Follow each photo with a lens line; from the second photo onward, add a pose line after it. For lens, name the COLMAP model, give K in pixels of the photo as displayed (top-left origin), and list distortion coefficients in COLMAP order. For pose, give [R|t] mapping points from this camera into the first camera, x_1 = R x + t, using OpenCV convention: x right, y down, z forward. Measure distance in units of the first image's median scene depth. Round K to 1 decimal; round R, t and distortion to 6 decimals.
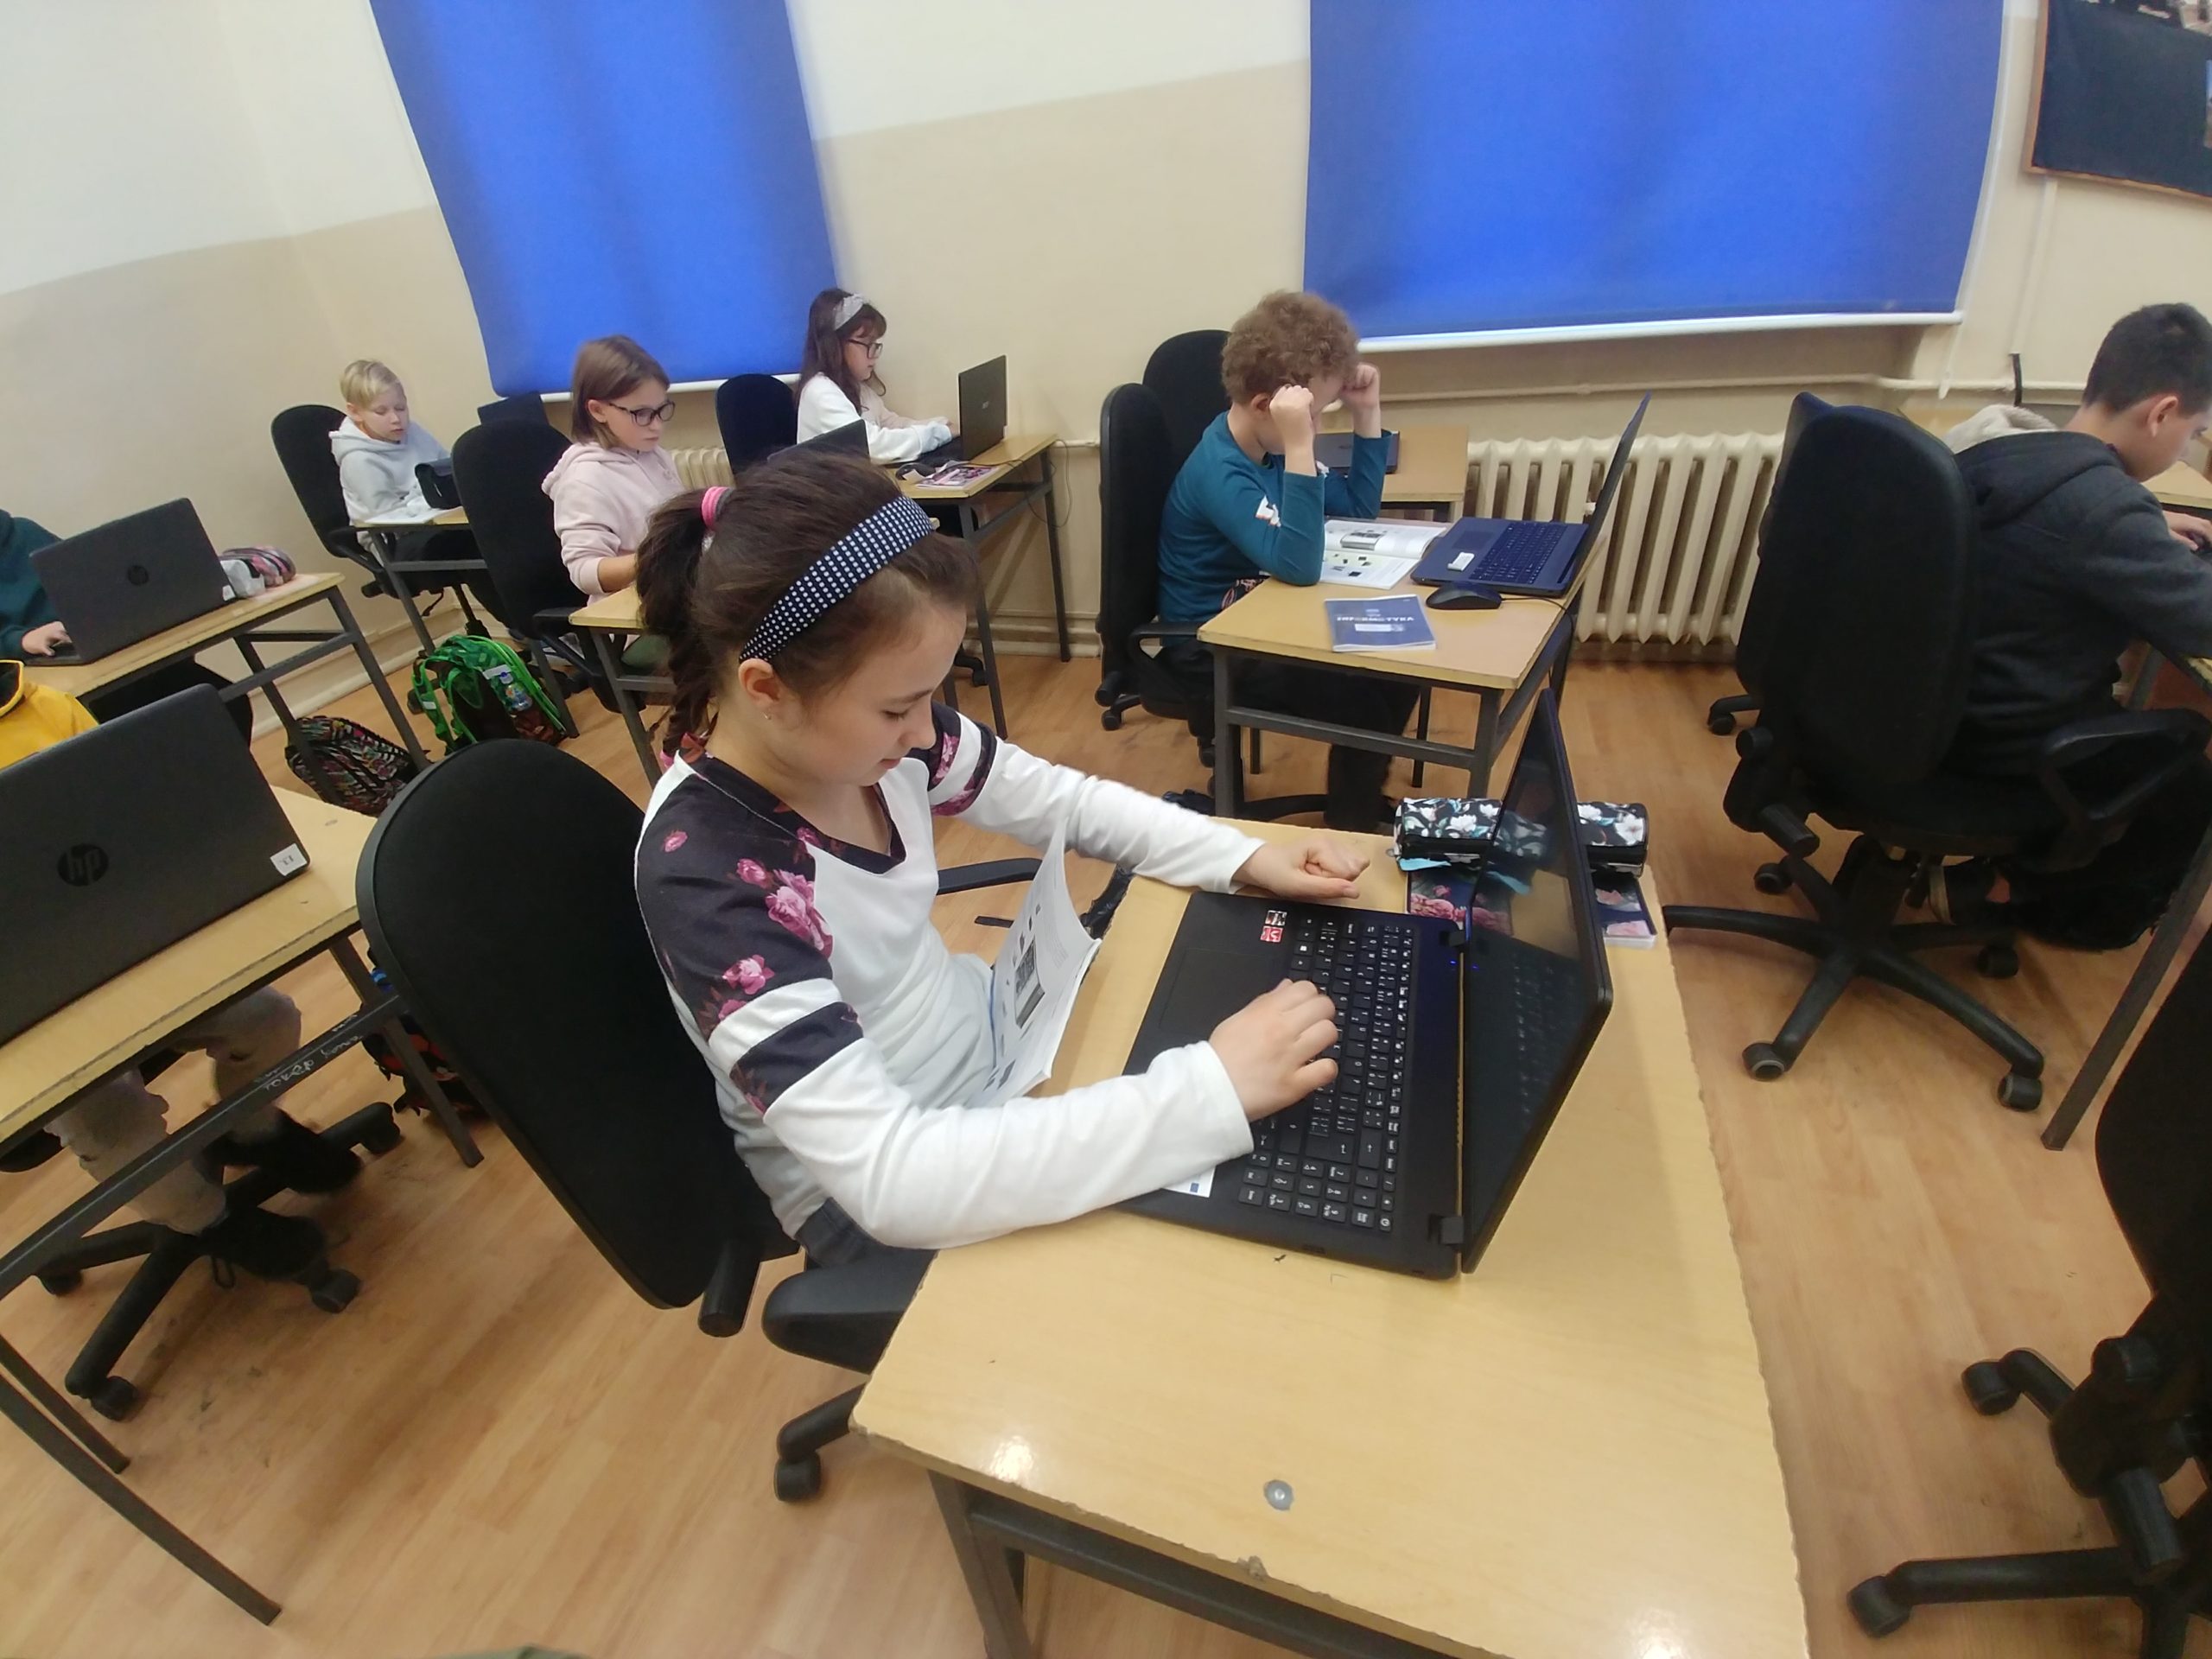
lens RADIAL K [[991.9, 0, 1106.0], [0, 991.9, 829.5], [0, 0, 1]] dist [-0.002456, -0.000424]
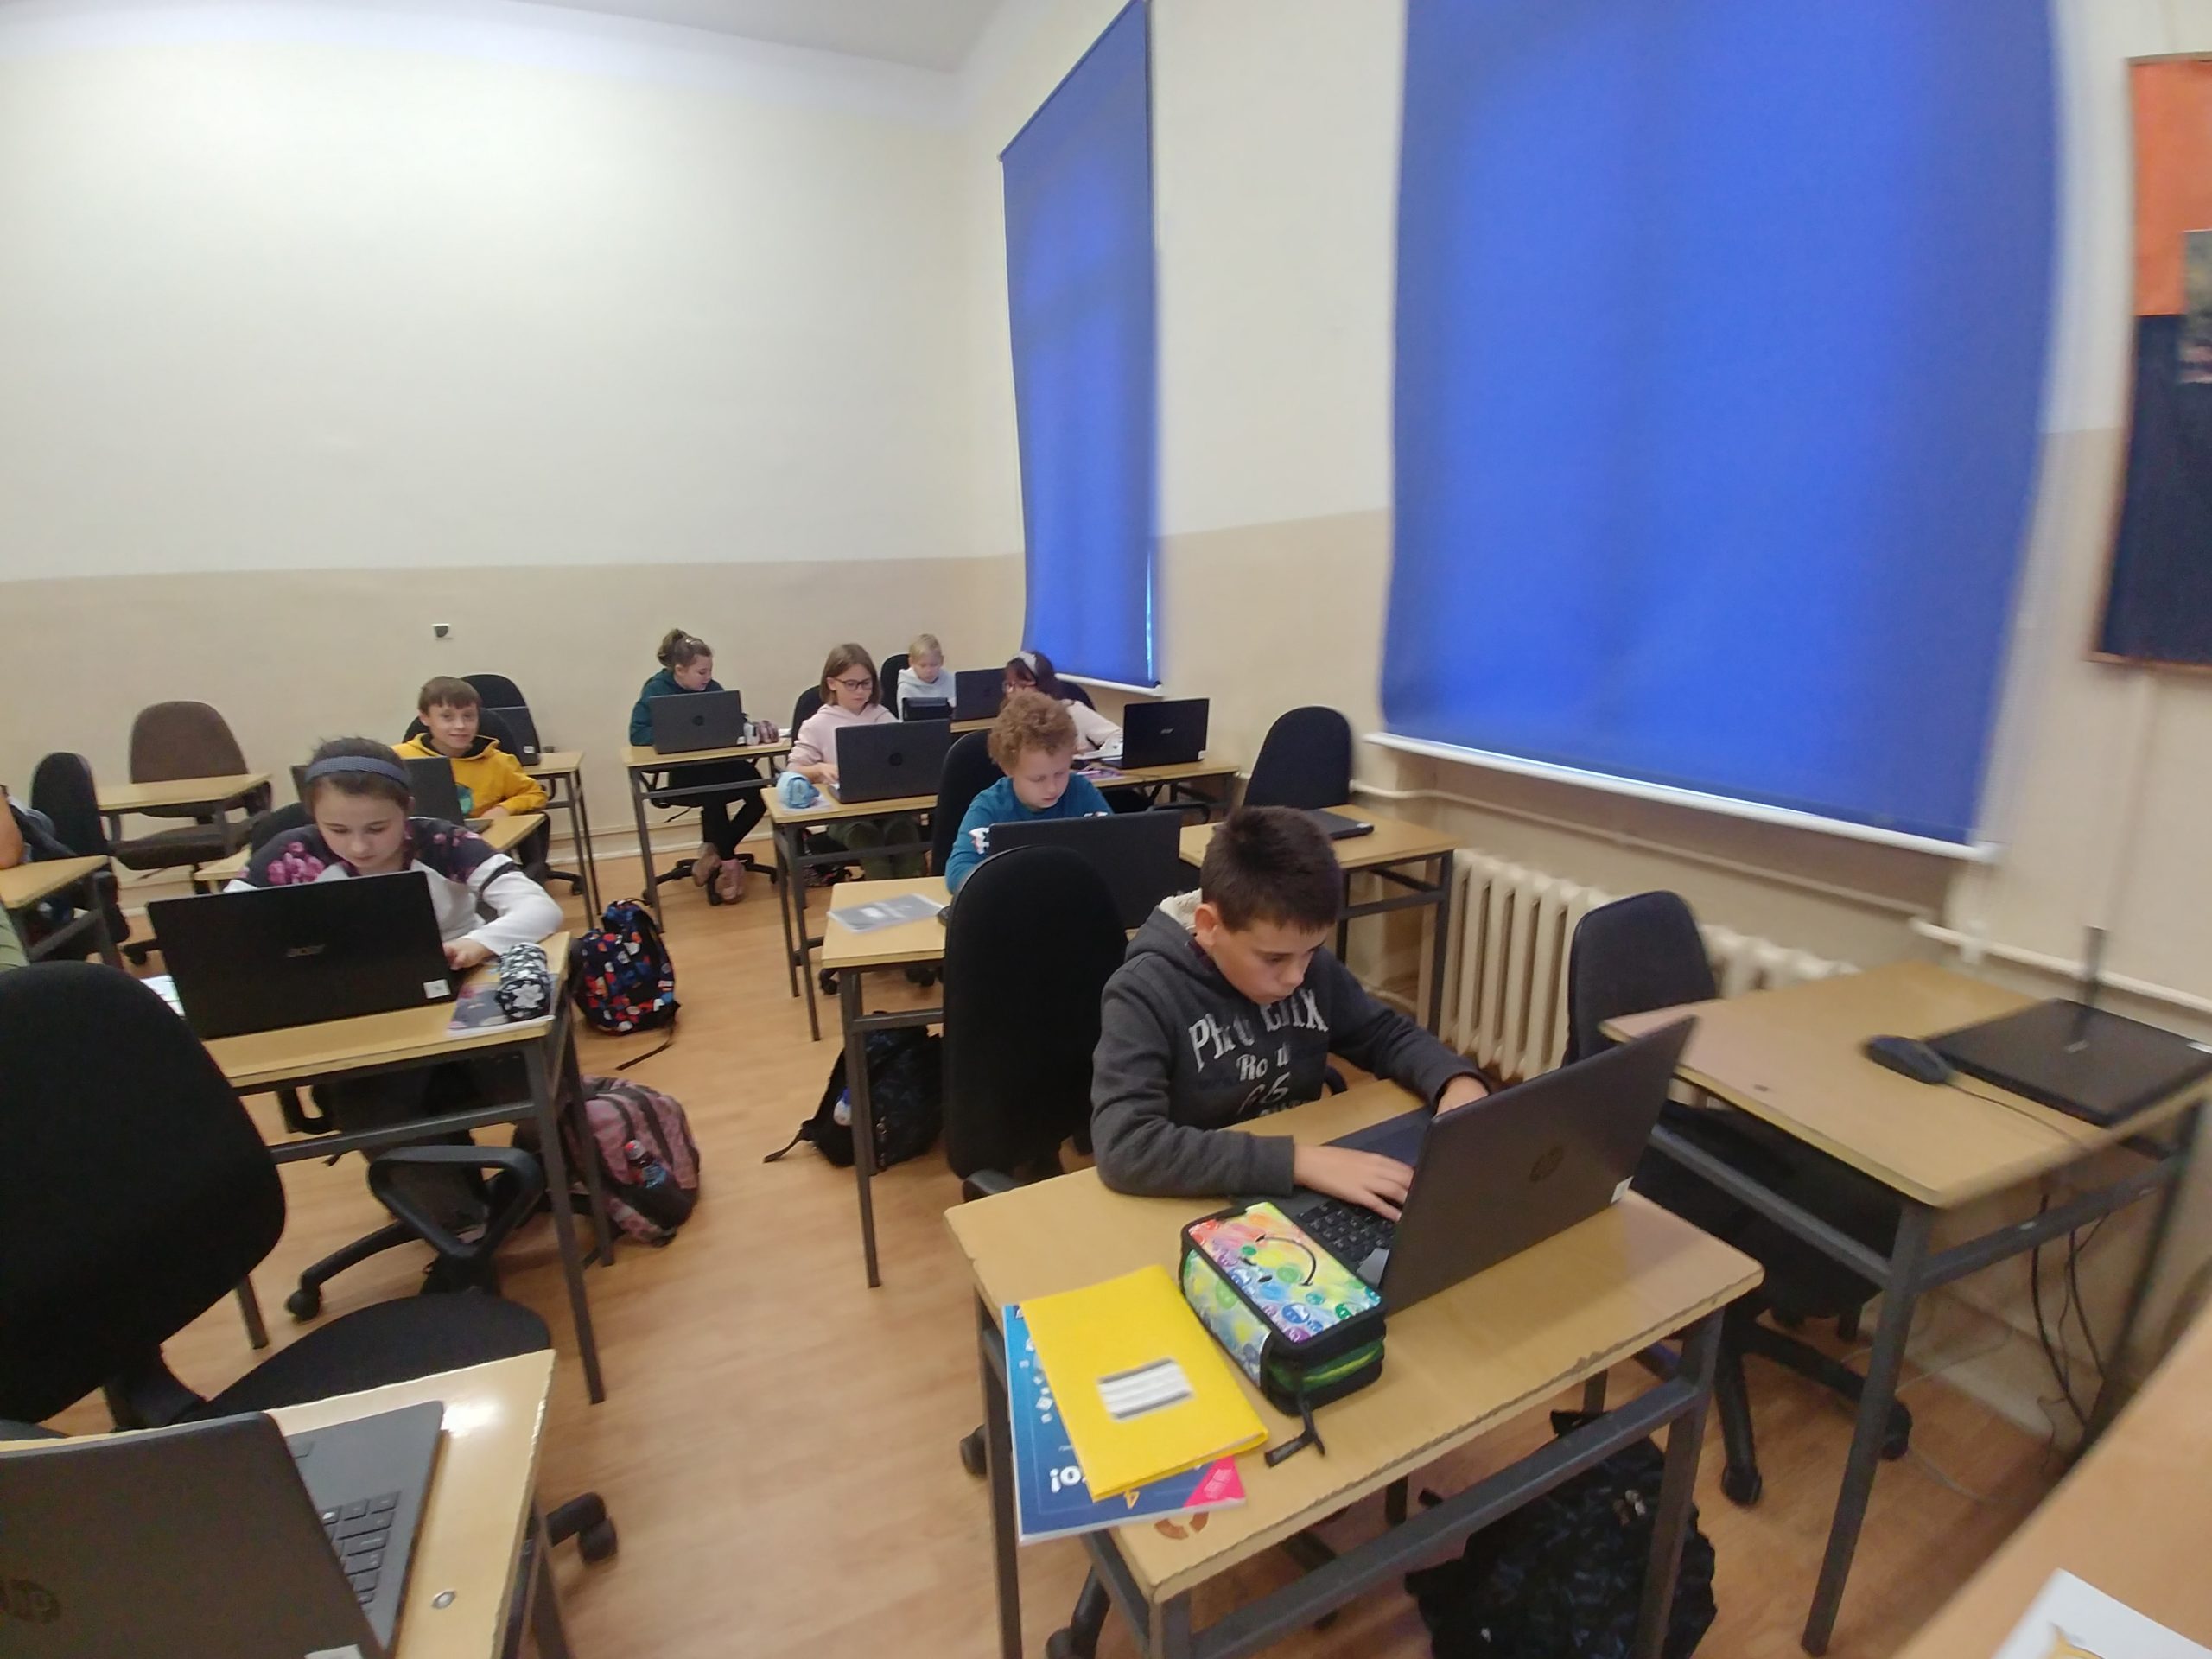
lens RADIAL K [[991.9, 0, 1106.0], [0, 991.9, 829.5], [0, 0, 1]] dist [-0.002456, -0.000424]
pose [[0.720792, 0.251247, -0.646014, 0.773875], [-0.421117, 0.899003, -0.120224, -0.163318], [0.550563, 0.358704, 0.753799, 0.091724]]
